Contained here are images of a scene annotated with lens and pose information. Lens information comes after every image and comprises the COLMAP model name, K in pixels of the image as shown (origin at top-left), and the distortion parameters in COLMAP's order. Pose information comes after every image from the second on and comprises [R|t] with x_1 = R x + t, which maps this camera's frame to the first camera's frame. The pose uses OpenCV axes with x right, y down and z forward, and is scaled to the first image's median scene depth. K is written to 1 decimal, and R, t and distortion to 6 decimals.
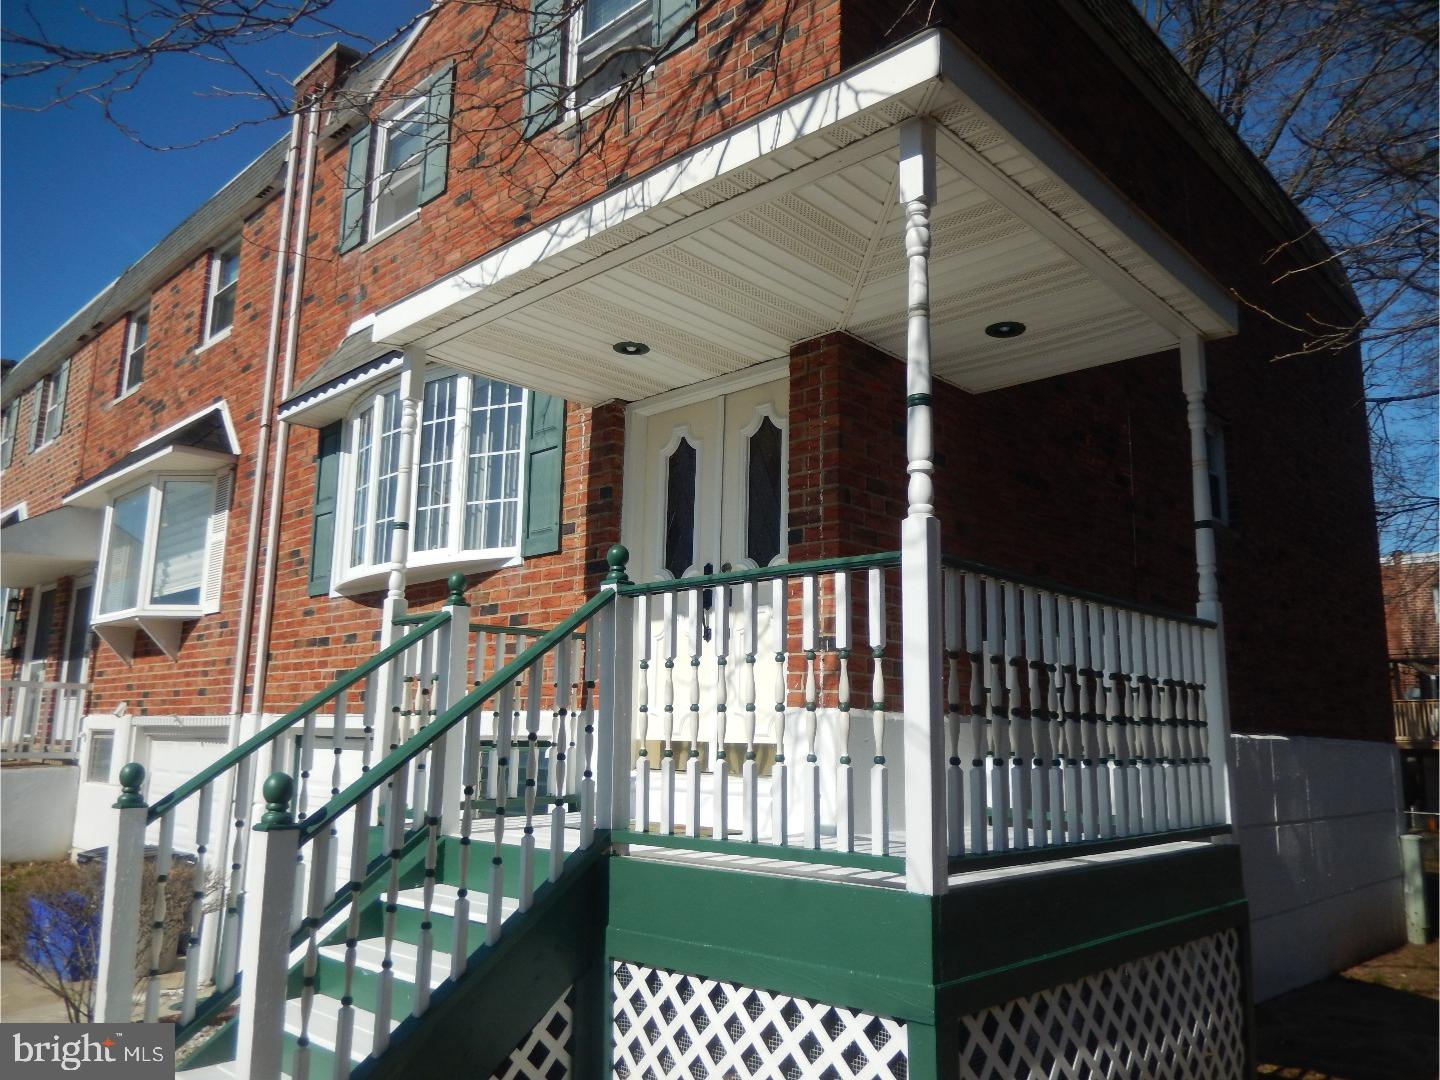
lens RADIAL K [[1071.6, 0, 720.0], [0, 1071.6, 540.0], [0, 0, 1]] dist [-0.012067, 0.005233]
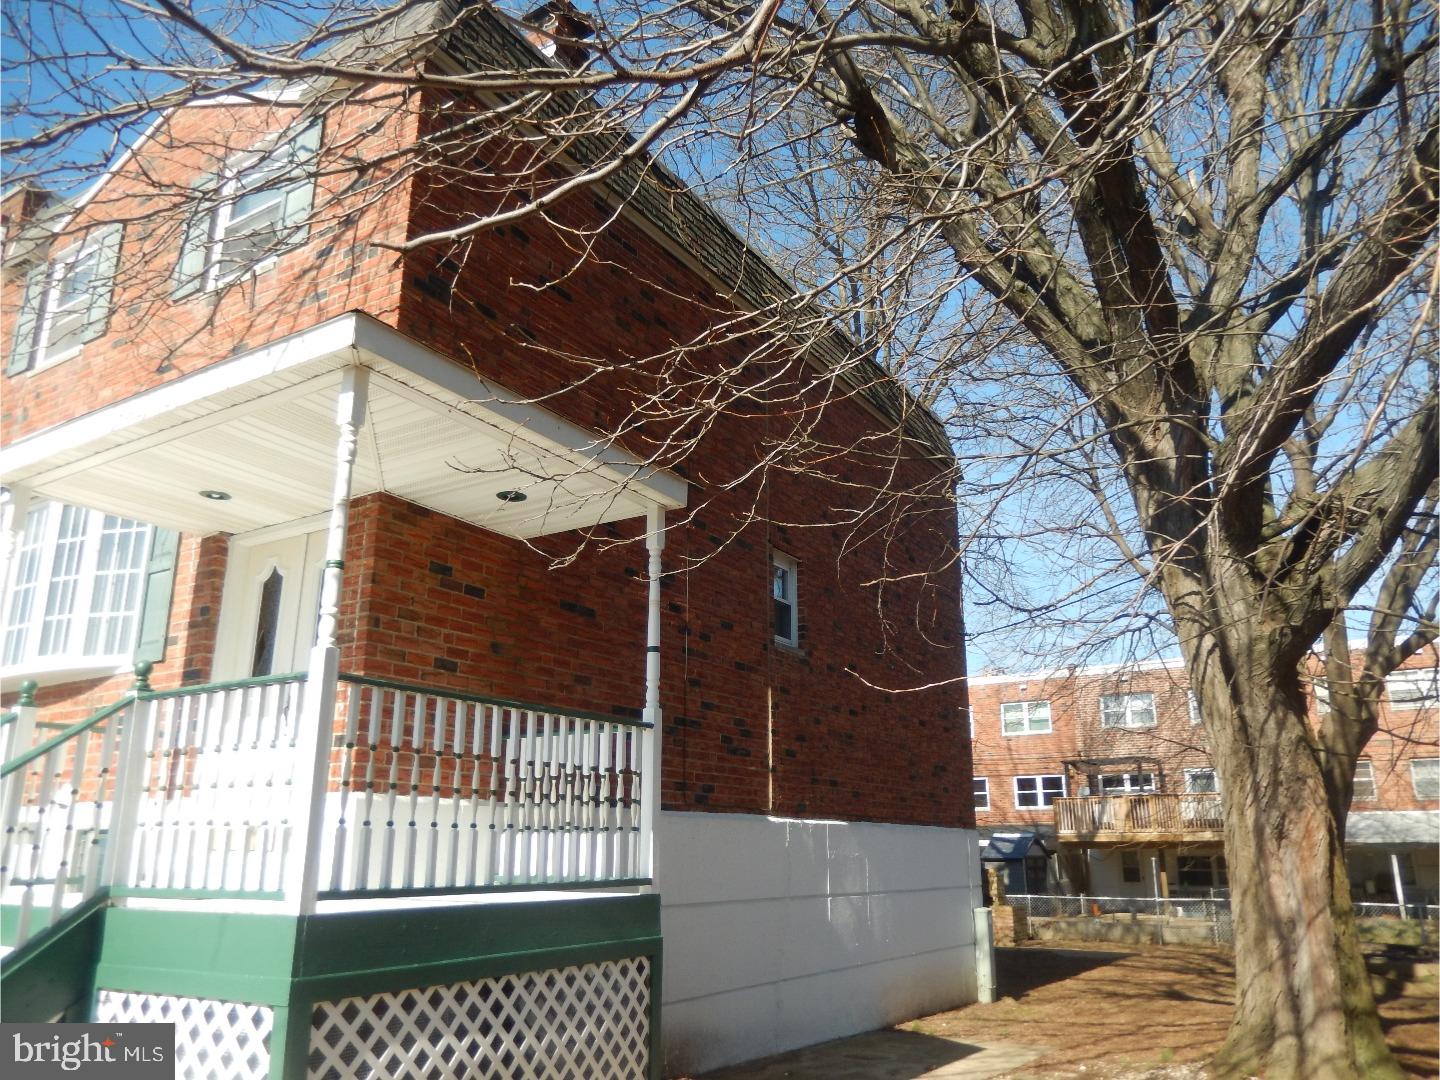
lens RADIAL K [[1071.6, 0, 720.0], [0, 1071.6, 540.0], [0, 0, 1]] dist [-0.012067, 0.005233]
pose [[0.980269, 0.035986, 0.194364, 0.241471], [-0.017184, 0.995080, -0.097569, -0.018990], [-0.196918, 0.092304, 0.976065, -0.290522]]
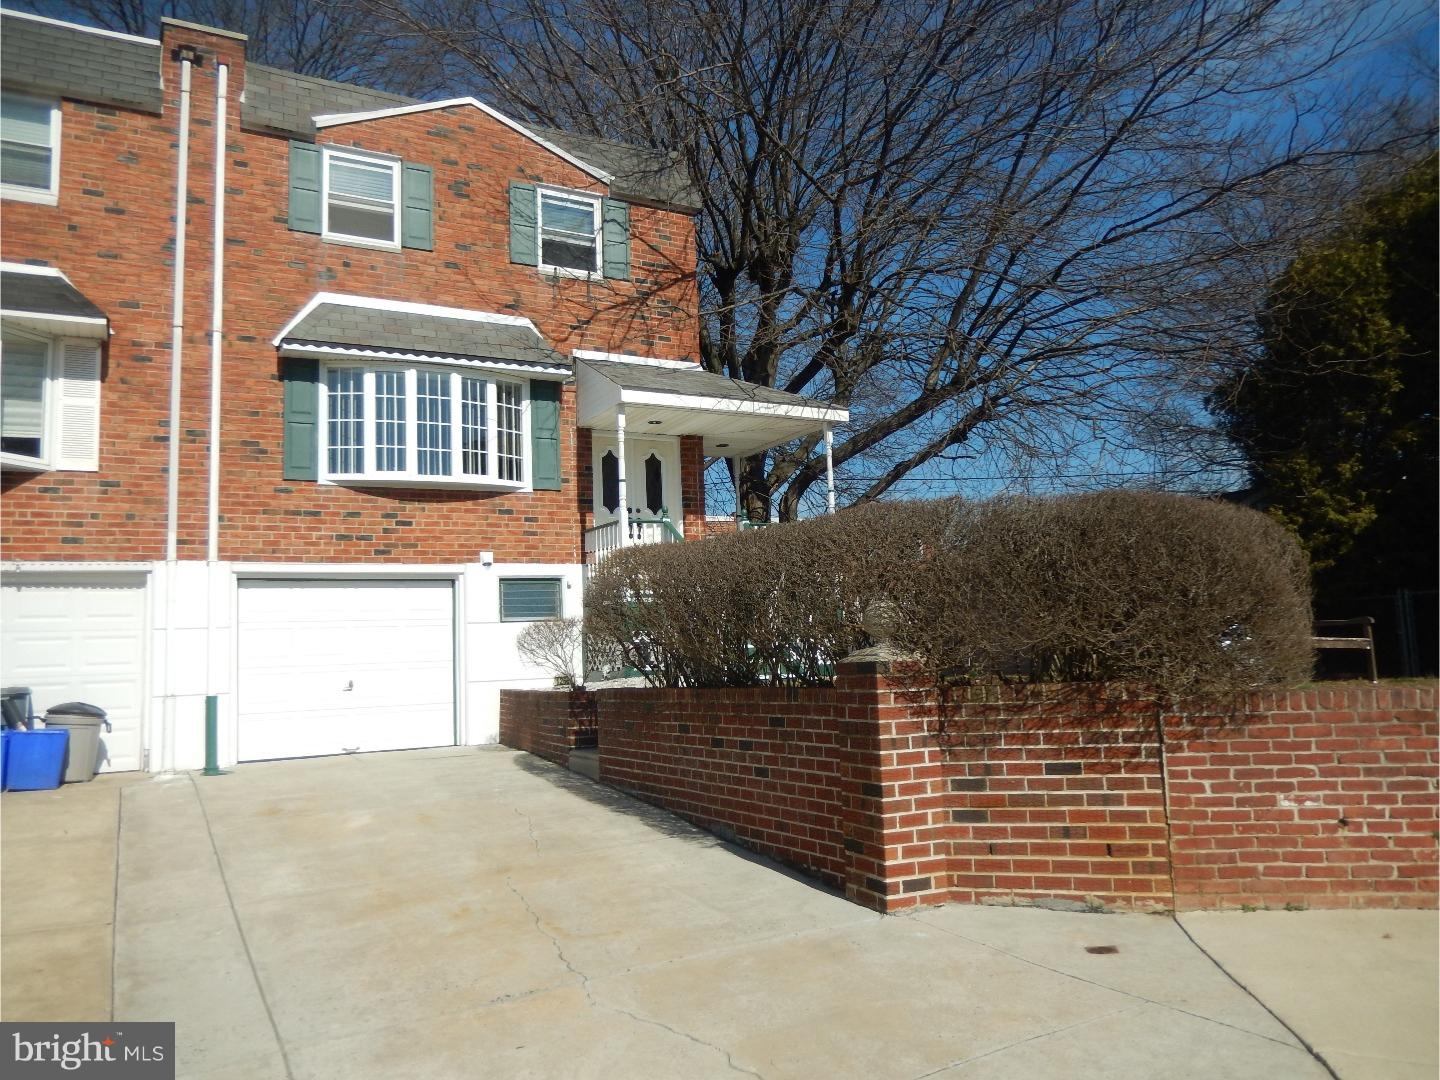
lens RADIAL K [[1071.6, 0, 720.0], [0, 1071.6, 540.0], [0, 0, 1]] dist [-0.012067, 0.005233]
pose [[0.280197, 0.074276, 0.957065, -2.423502], [-0.130212, 0.990728, -0.038766, 0.173746], [-0.951070, -0.113759, 0.287270, 0.082225]]
